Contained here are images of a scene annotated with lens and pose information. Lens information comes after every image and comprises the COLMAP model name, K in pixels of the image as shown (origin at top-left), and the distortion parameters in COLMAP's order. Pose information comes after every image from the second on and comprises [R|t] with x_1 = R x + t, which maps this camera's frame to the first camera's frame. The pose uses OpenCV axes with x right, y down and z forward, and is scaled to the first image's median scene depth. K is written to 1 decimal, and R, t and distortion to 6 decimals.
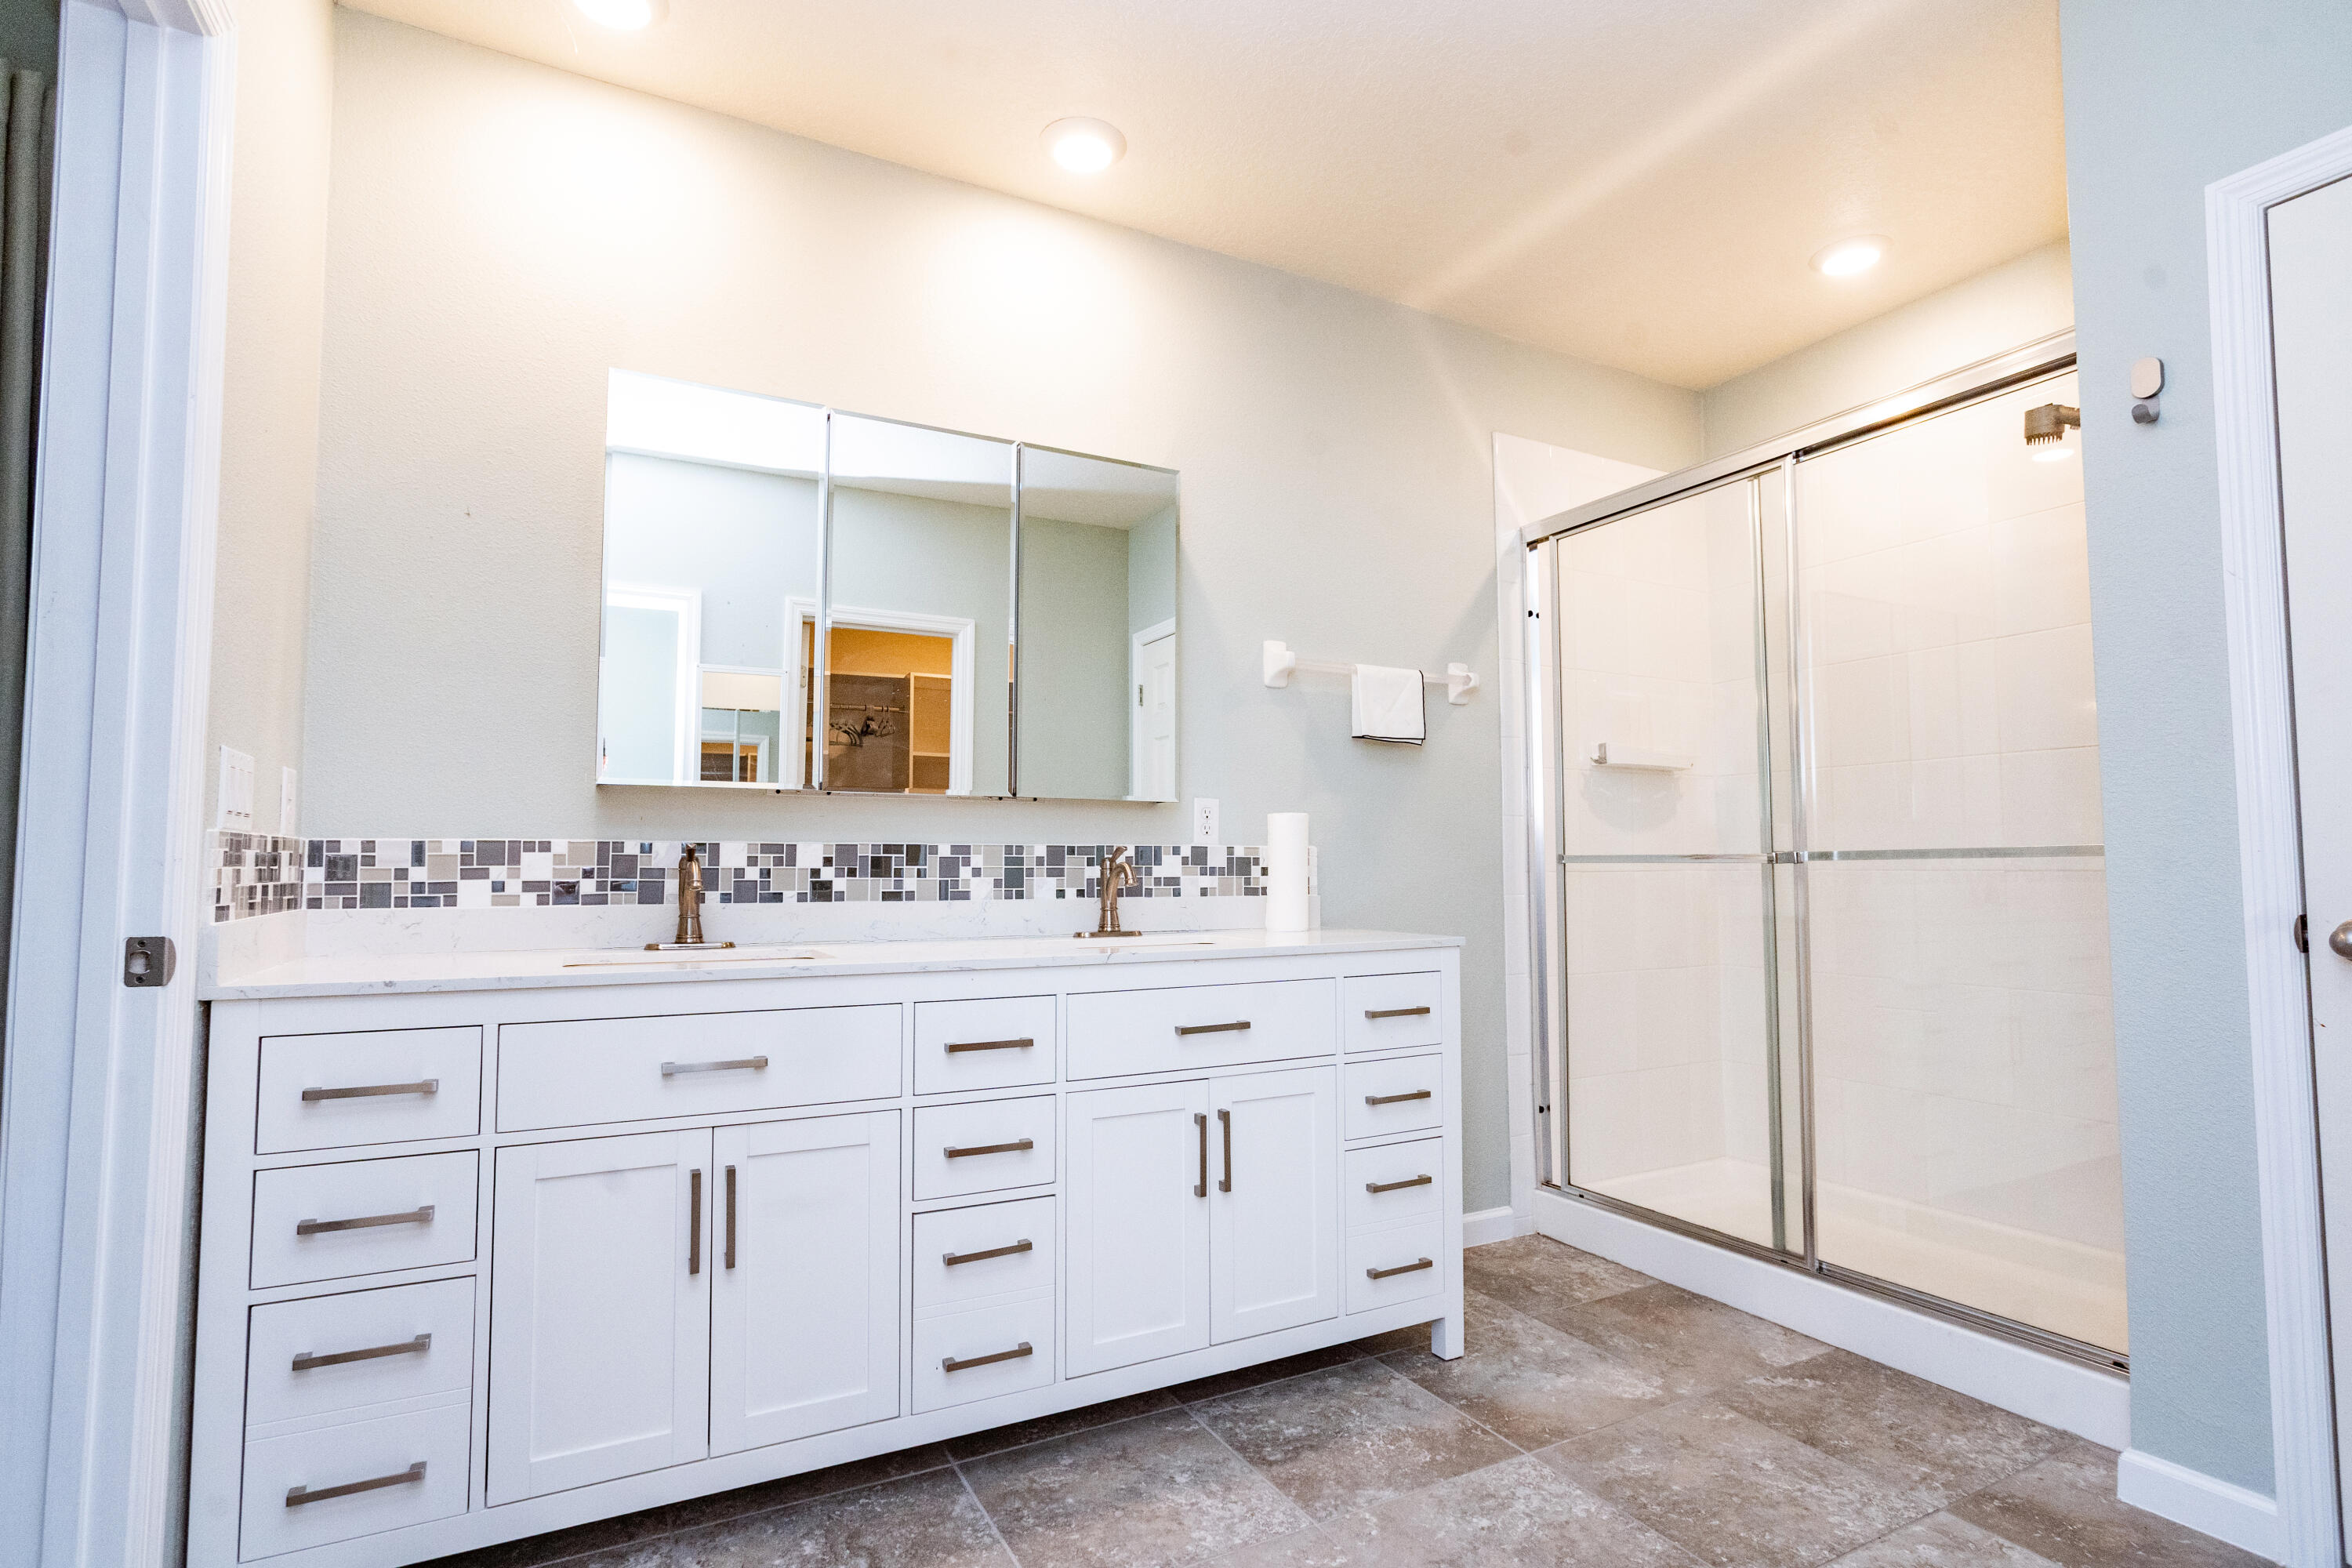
lens RADIAL K [[1156.2, 0, 1192.3], [0, 1156.2, 824.1], [0, 0, 1]] dist [-0.035705, 0.020883]
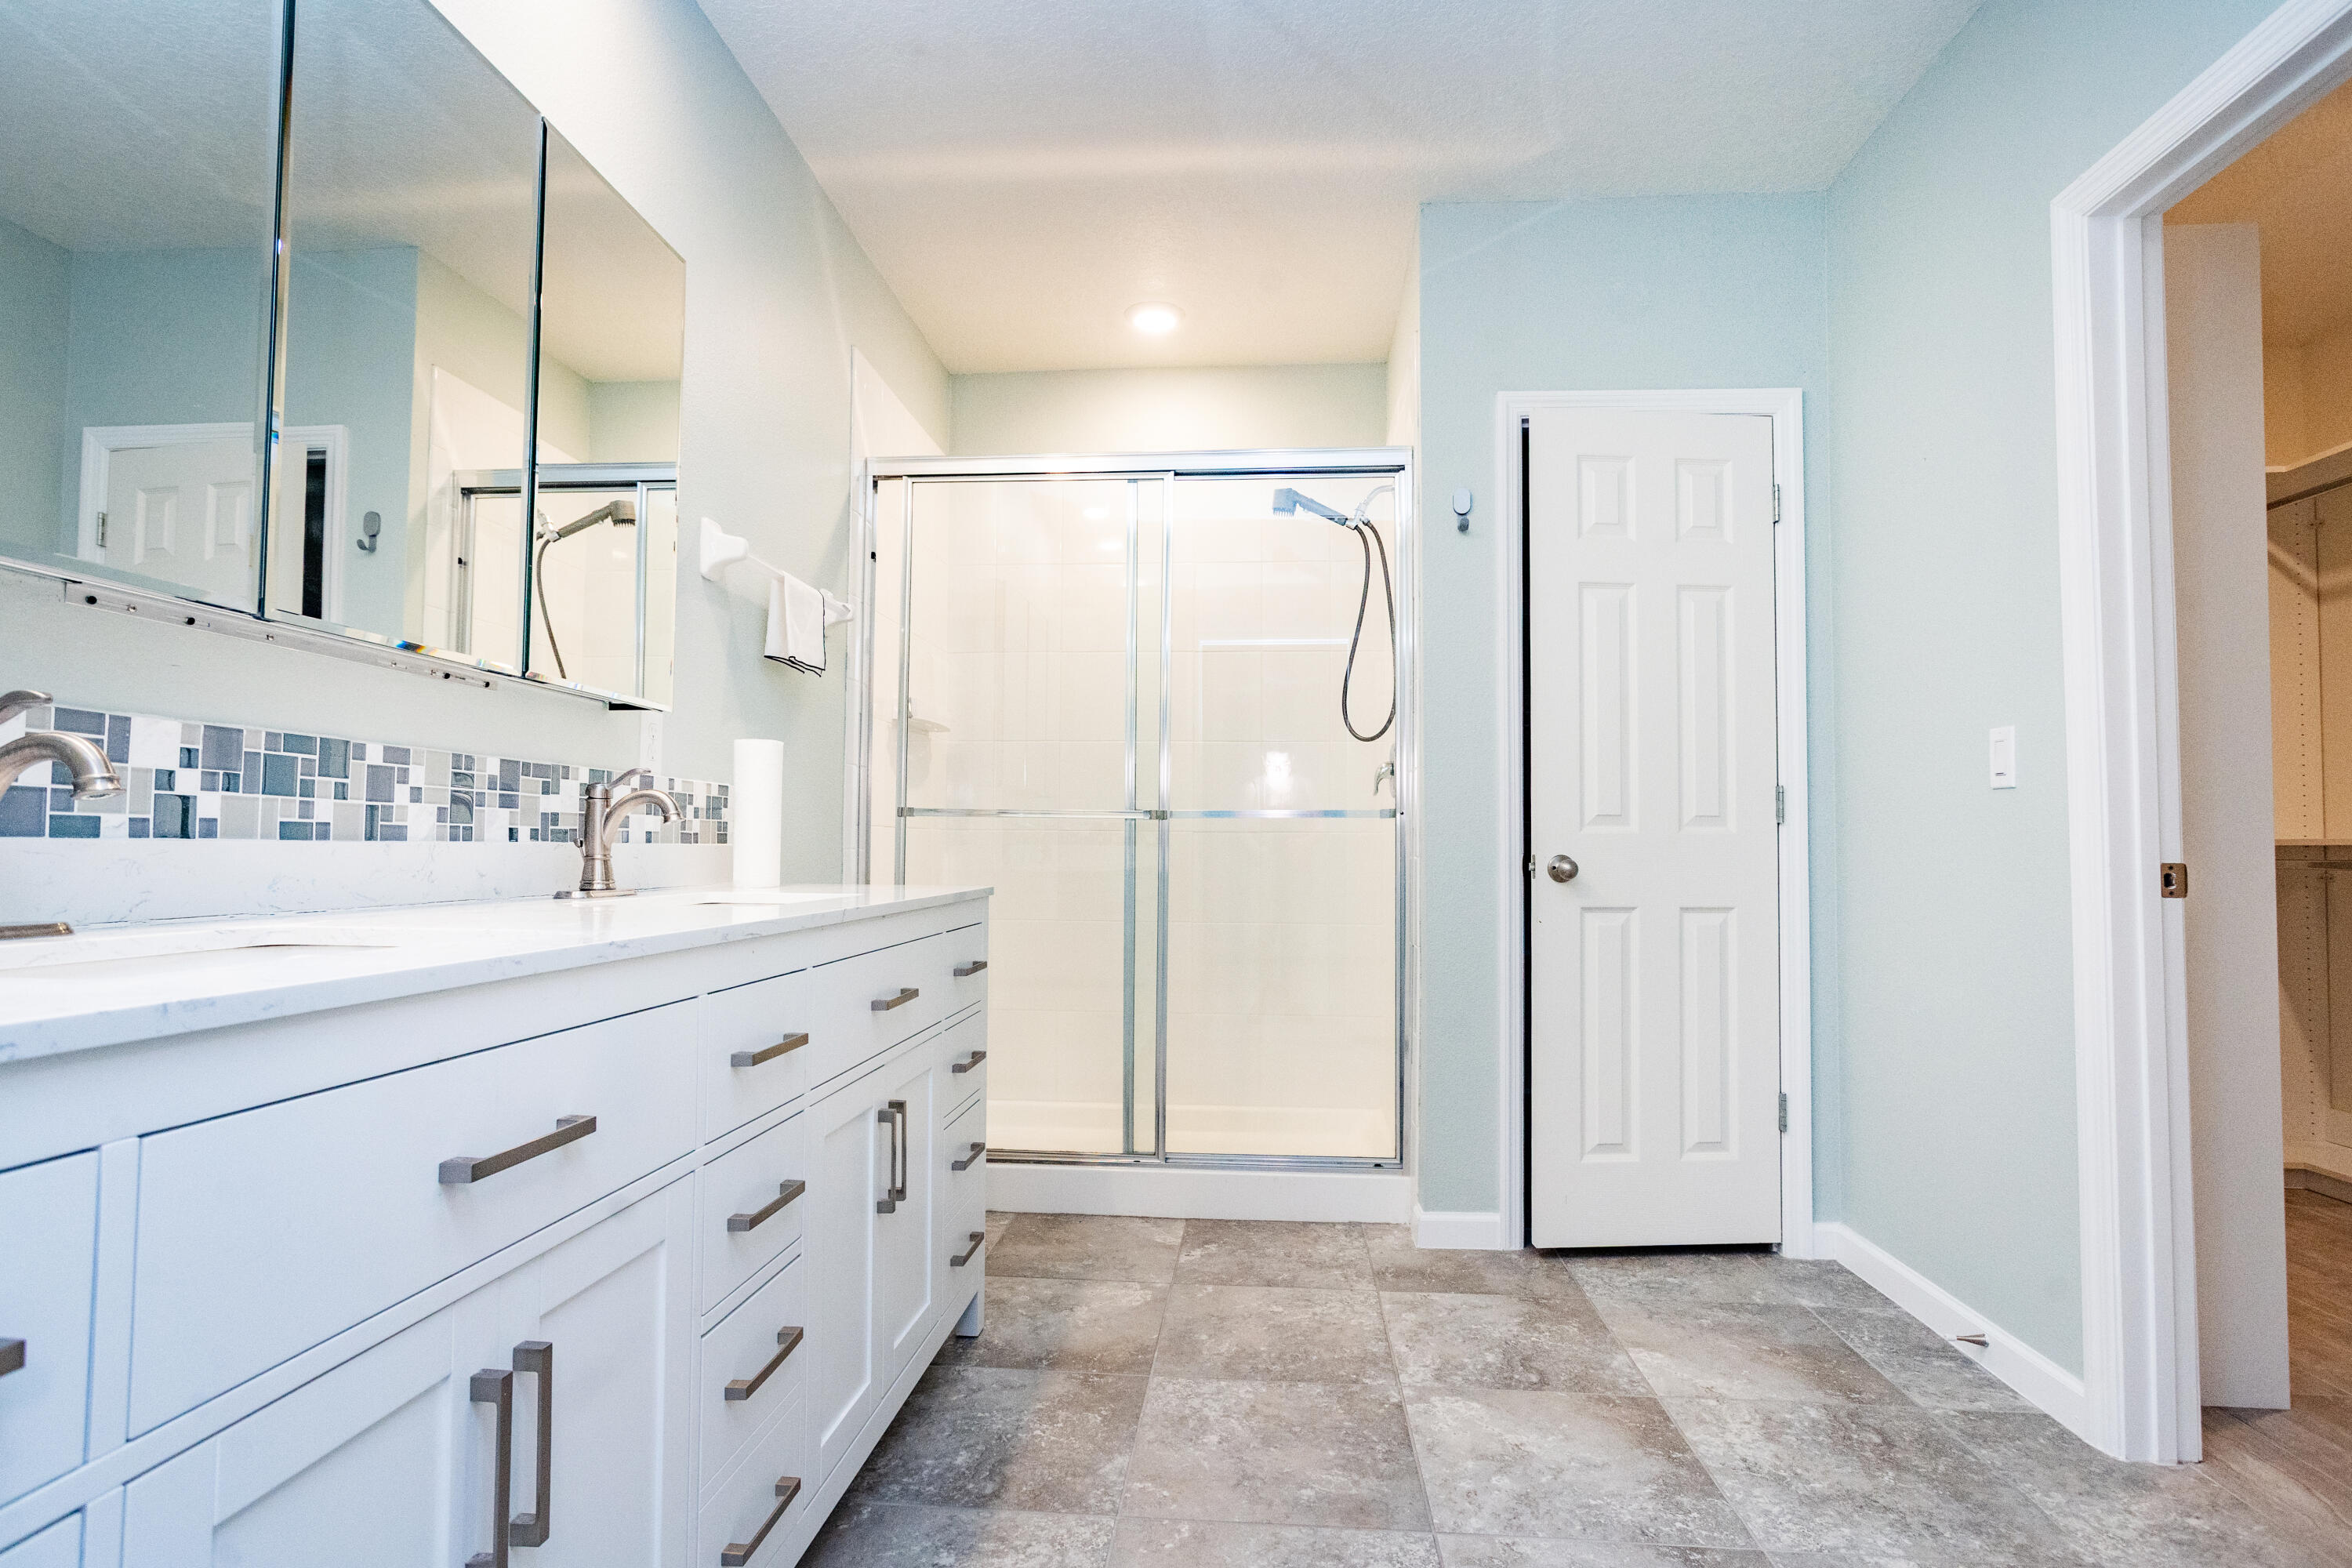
lens RADIAL K [[1156.2, 0, 1192.3], [0, 1156.2, 824.1], [0, 0, 1]] dist [-0.035705, 0.020883]
pose [[0.533921, 0.024823, 0.845170, -0.494002], [-0.041764, 0.999123, -0.002961, 0.043962], [-0.844502, -0.033717, 0.534489, 0.365325]]
